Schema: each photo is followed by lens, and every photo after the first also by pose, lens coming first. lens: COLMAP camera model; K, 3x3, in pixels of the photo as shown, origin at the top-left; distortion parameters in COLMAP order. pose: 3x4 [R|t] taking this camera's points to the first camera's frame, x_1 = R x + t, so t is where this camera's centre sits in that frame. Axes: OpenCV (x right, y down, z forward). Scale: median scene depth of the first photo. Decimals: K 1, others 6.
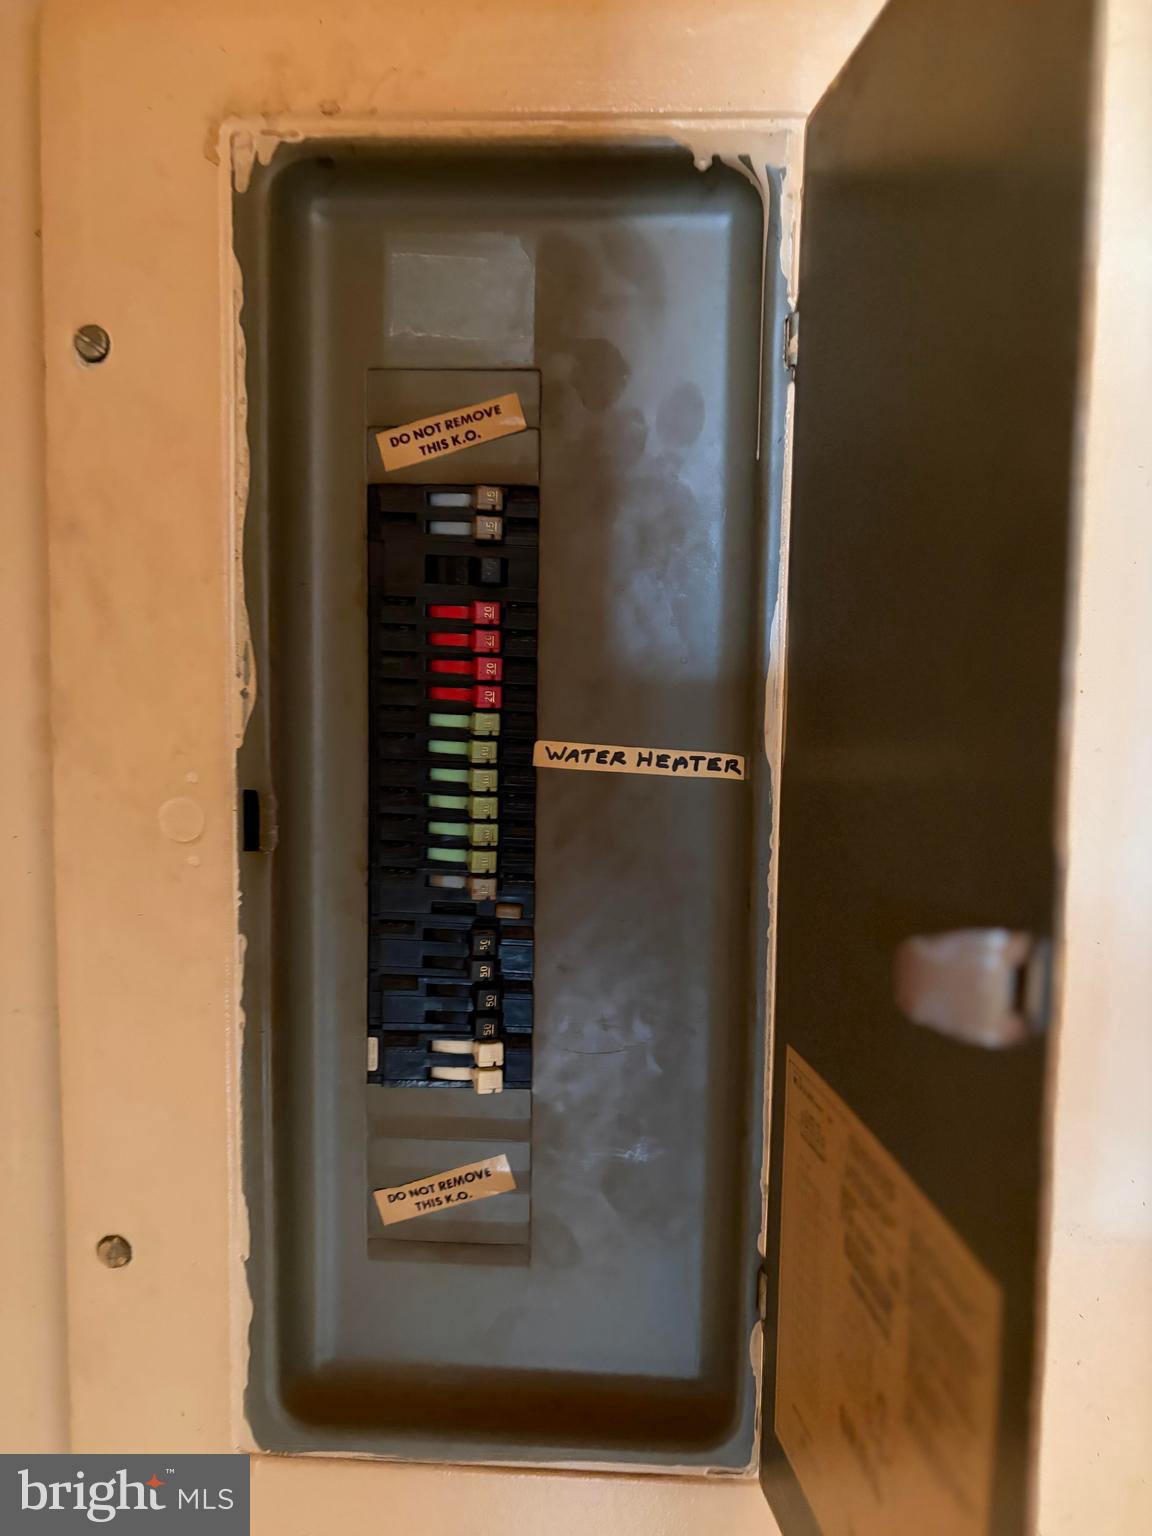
lens RADIAL K [[1162.0, 0, 573.3], [0, 1162.0, 765.0], [0, 0, 1]] dist [0.029928, -0.024658]
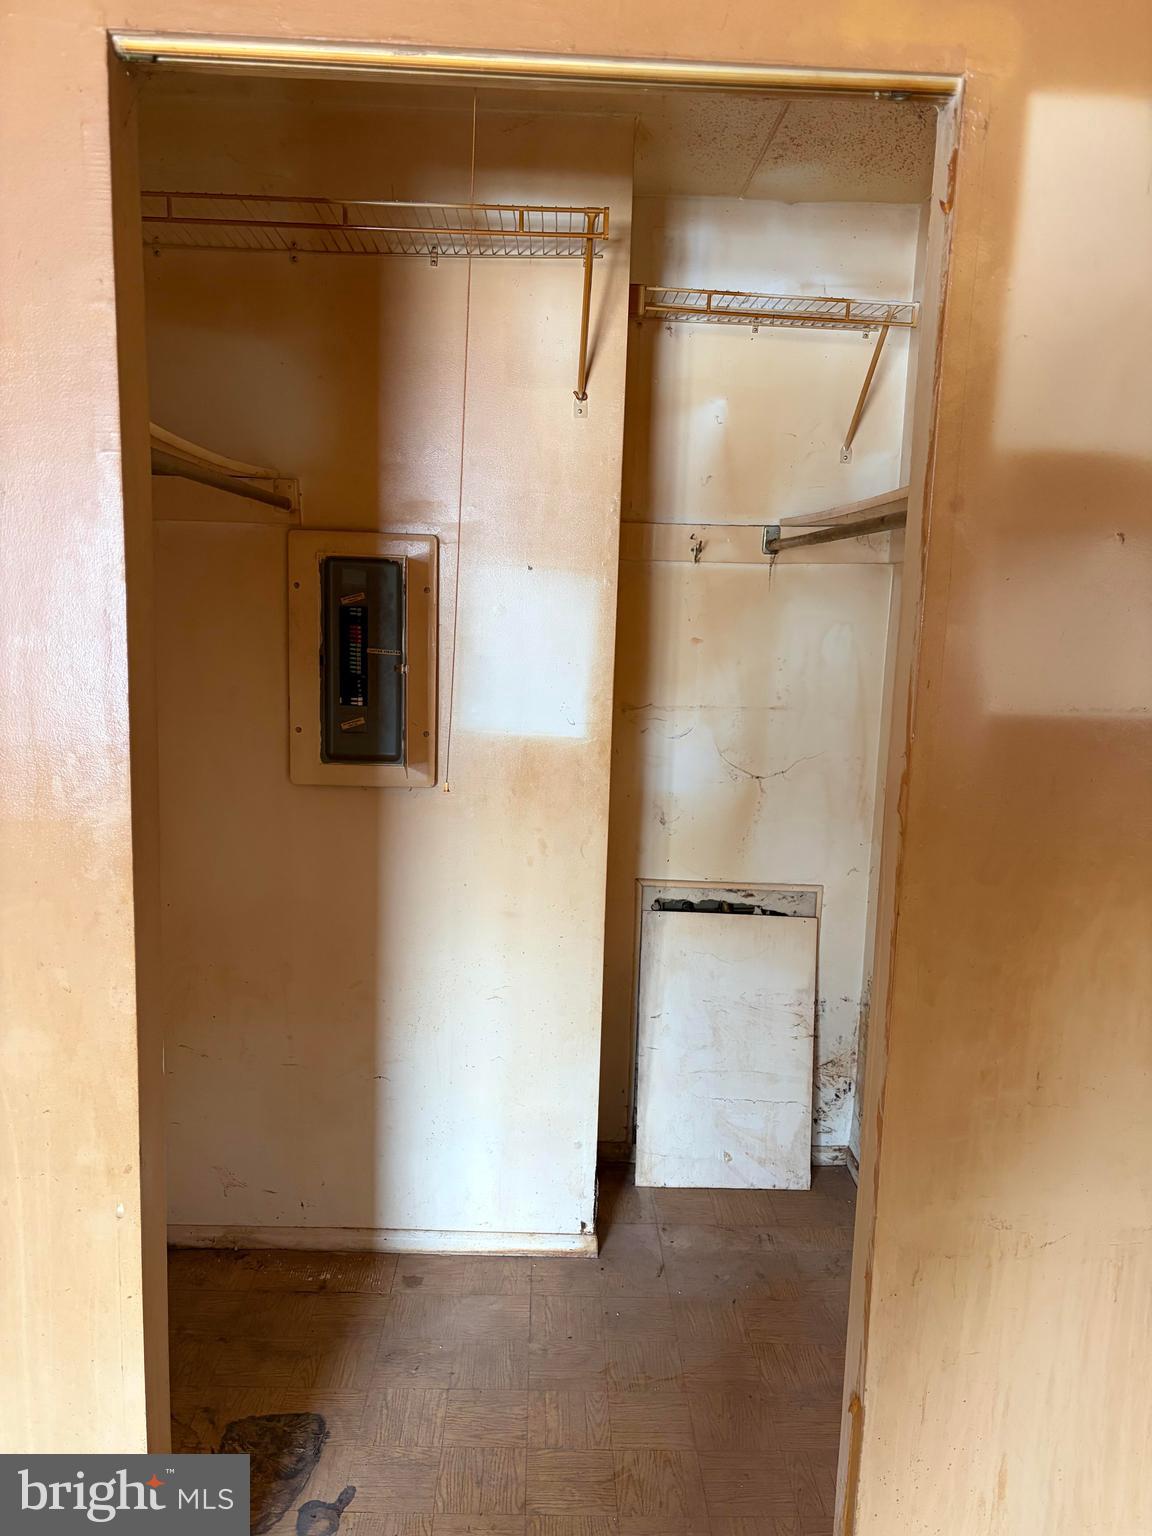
lens RADIAL K [[1162.0, 0, 581.7], [0, 1162.0, 775.2], [0, 0, 1]] dist [0.029928, -0.024658]
pose [[0.997087, 0.004140, 0.076158, 0.639593], [-0.010951, 0.995951, 0.089224, 0.087683], [-0.075480, -0.089798, 0.993096, -5.320576]]
